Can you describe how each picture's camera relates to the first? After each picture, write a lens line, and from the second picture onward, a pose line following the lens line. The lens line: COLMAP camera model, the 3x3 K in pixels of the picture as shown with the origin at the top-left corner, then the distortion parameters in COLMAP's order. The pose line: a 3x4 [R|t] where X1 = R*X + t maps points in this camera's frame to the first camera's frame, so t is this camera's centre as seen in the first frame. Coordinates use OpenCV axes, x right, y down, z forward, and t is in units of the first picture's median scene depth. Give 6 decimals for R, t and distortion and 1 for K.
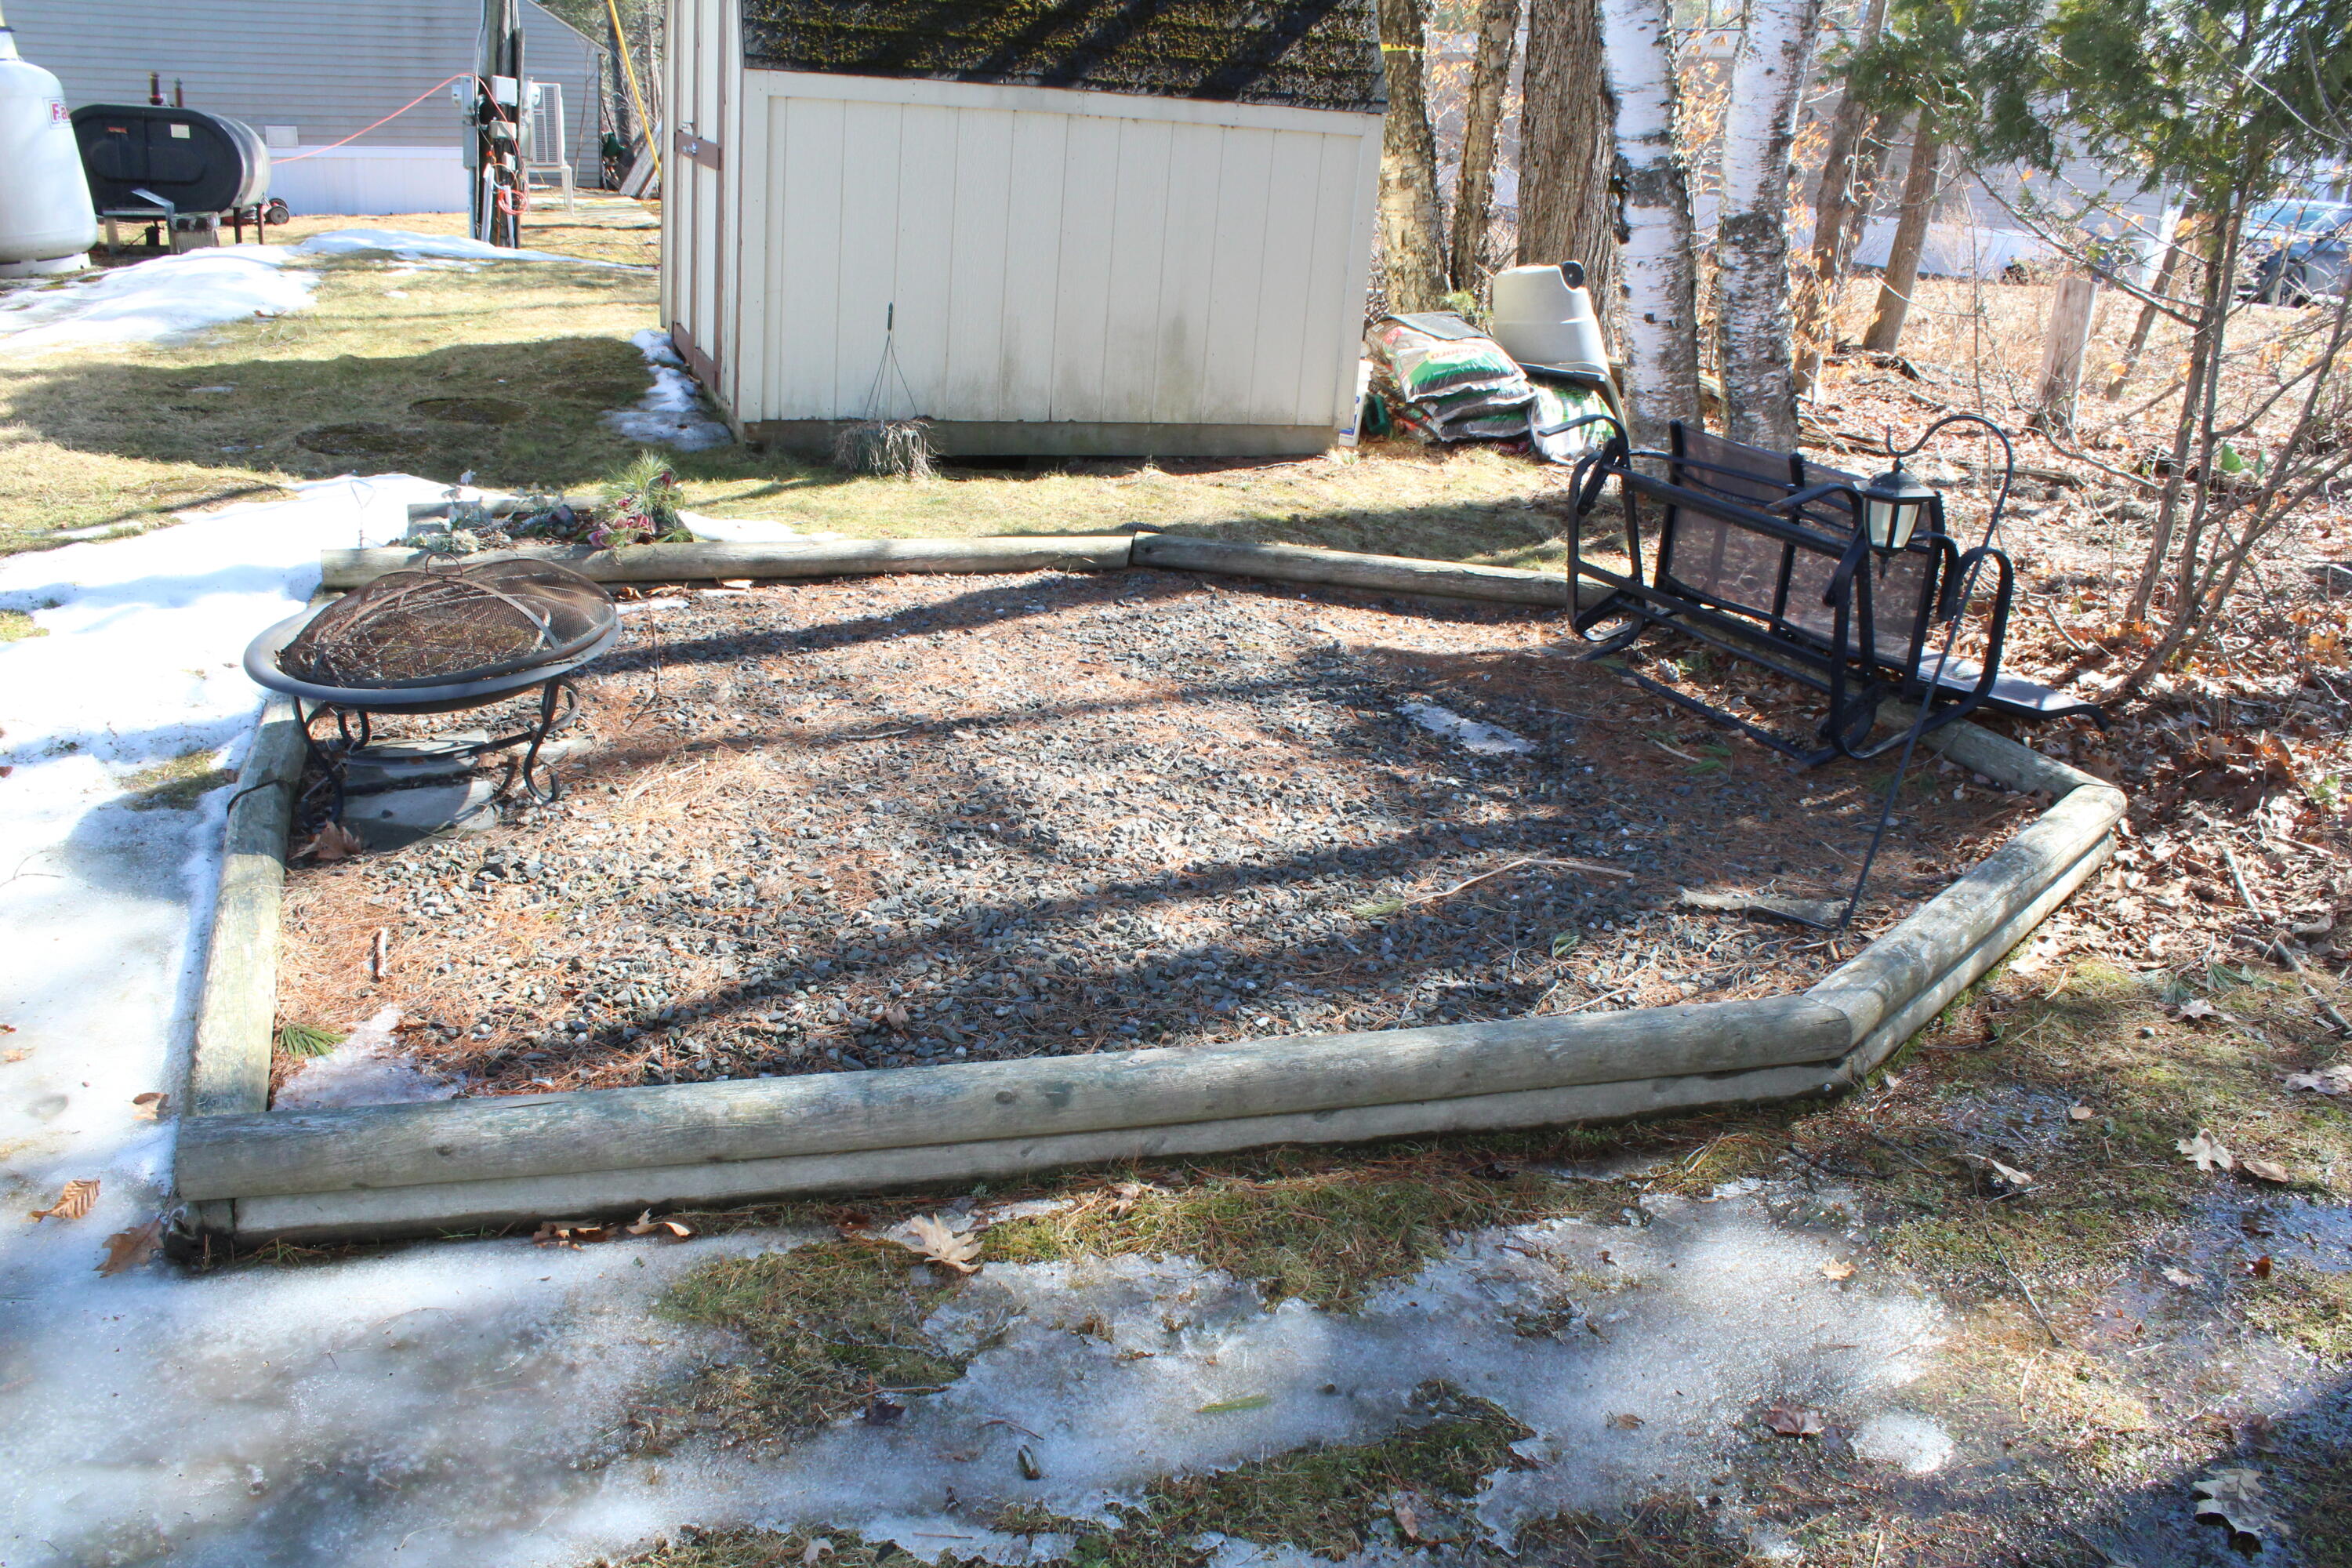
lens RADIAL K [[1934.1, 0, 1183.0], [0, 1934.1, 815.3], [0, 0, 1]] dist [-0.170070, 0.150583]
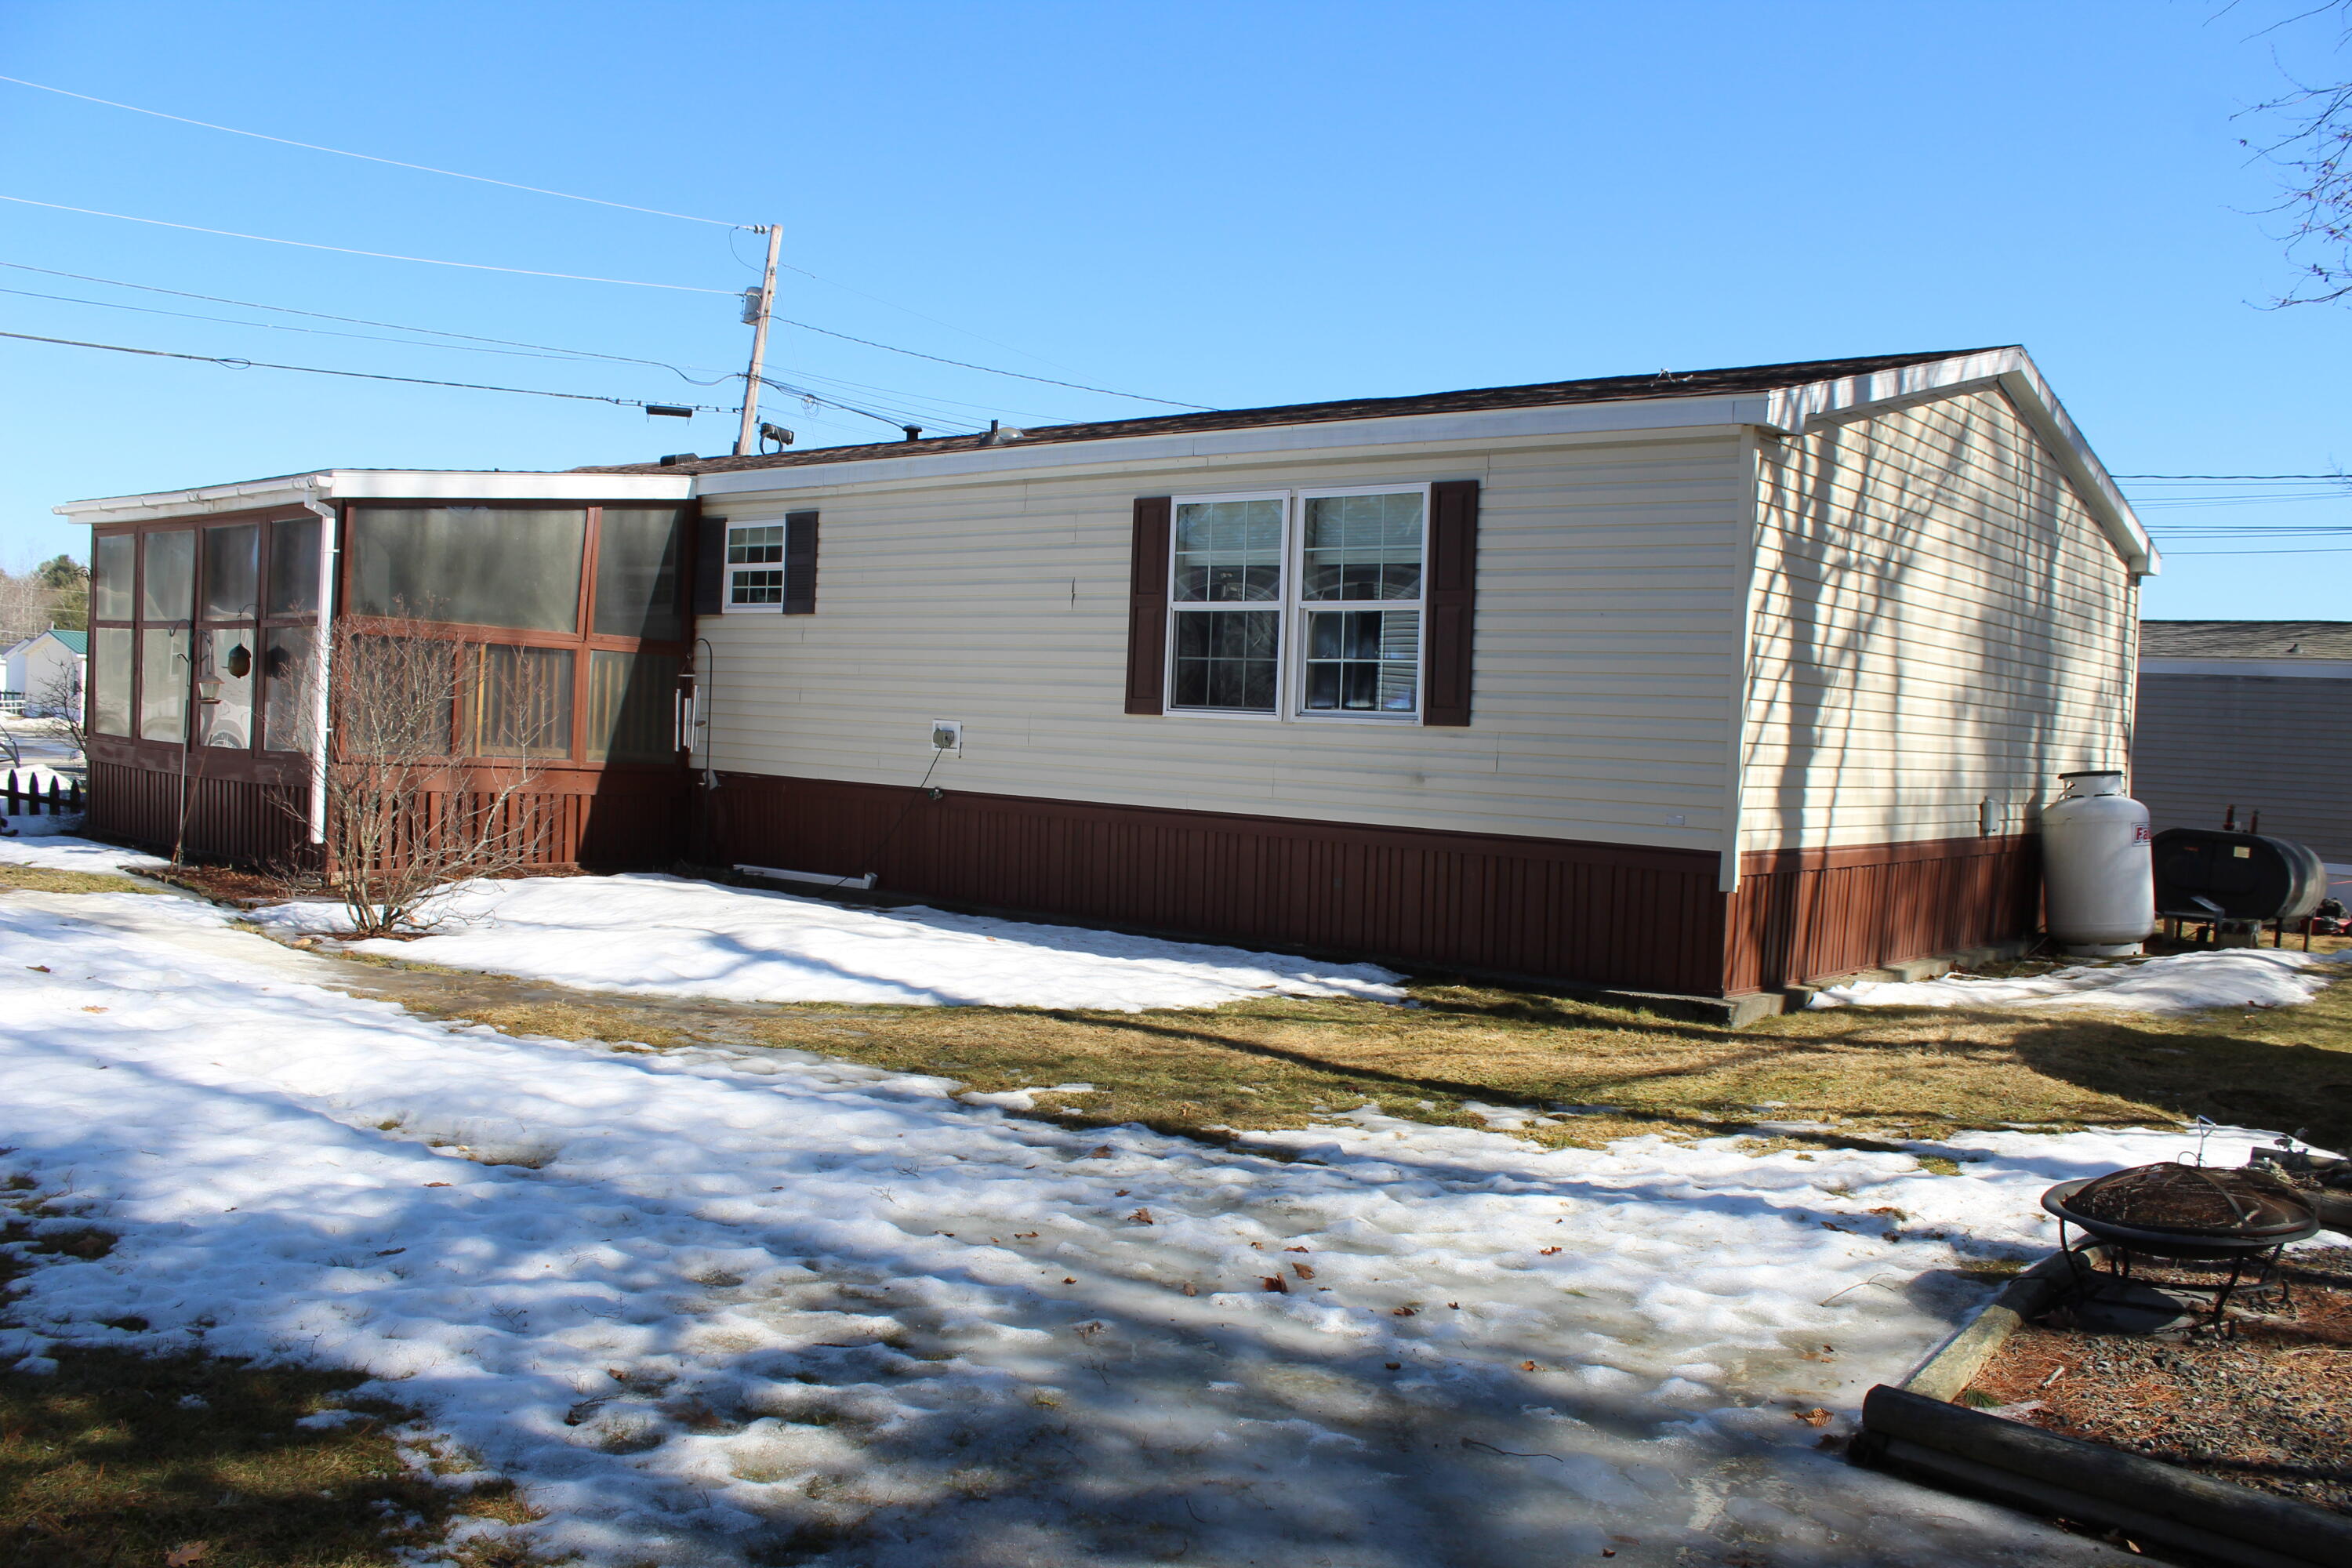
lens RADIAL K [[1934.1, 0, 1183.0], [0, 1934.1, 815.3], [0, 0, 1]] dist [-0.170070, 0.150583]
pose [[0.508514, 0.010939, -0.860984, 0.278806], [-0.319710, 0.930836, -0.177000, 0.075703], [0.799499, 0.365272, 0.476841, -0.250777]]
